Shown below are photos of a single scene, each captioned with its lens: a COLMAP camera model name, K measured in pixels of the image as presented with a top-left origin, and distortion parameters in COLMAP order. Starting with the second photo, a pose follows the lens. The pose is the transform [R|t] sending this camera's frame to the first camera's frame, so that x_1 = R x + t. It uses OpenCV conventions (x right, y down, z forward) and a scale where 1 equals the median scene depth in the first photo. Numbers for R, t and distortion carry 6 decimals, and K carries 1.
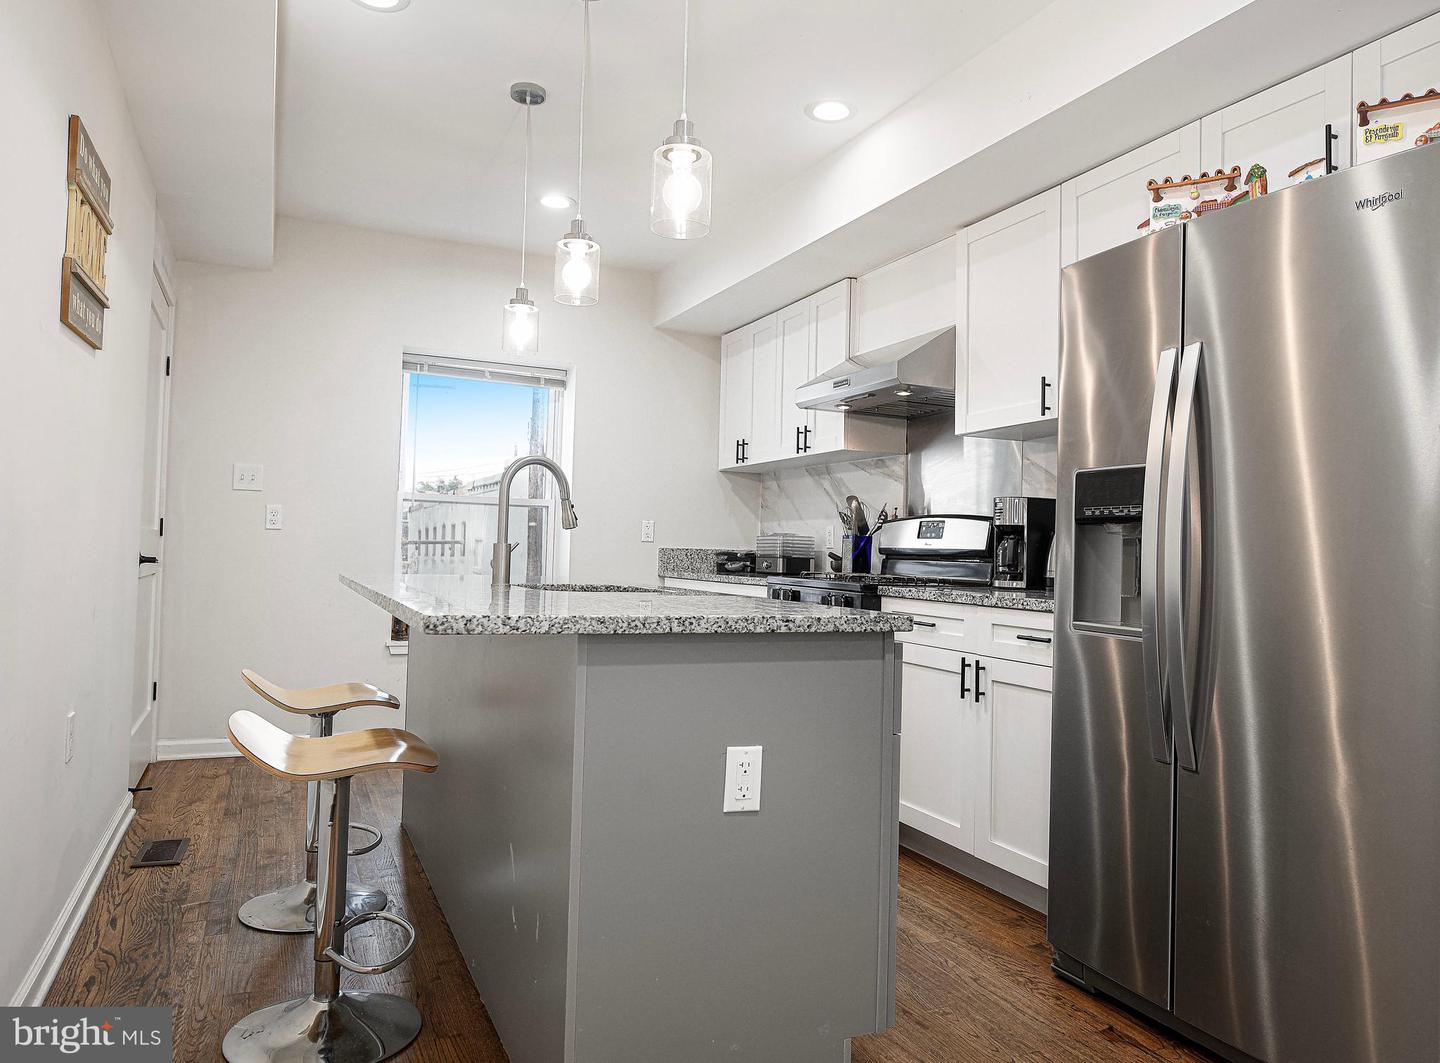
lens RADIAL K [[942.2, 0, 720.0], [0, 942.2, 531.5], [0, 0, 1]] dist [0.004293, 0.005083]
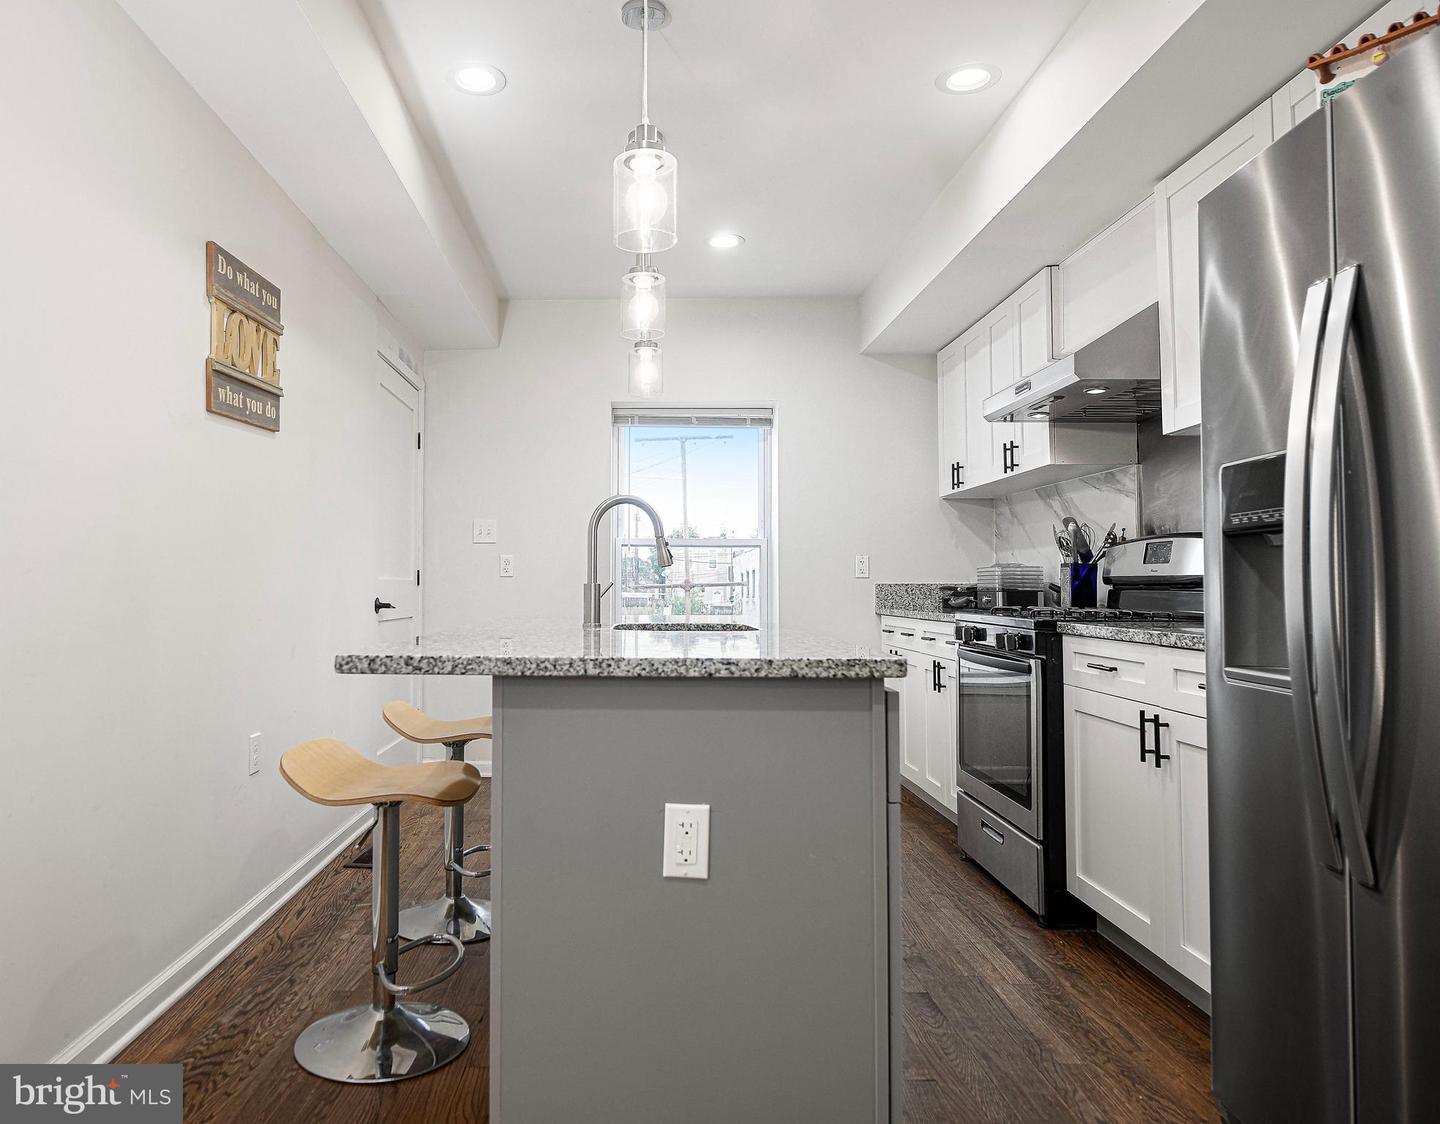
lens RADIAL K [[914.1, 0, 720.0], [0, 914.1, 562.0], [0, 0, 1]] dist [0.006094, -0.005445]
pose [[0.906219, -0.037219, -0.421167, 0.271826], [0.032554, 0.999303, -0.018262, 0.010459], [0.421553, 0.002839, 0.906799, 0.147419]]
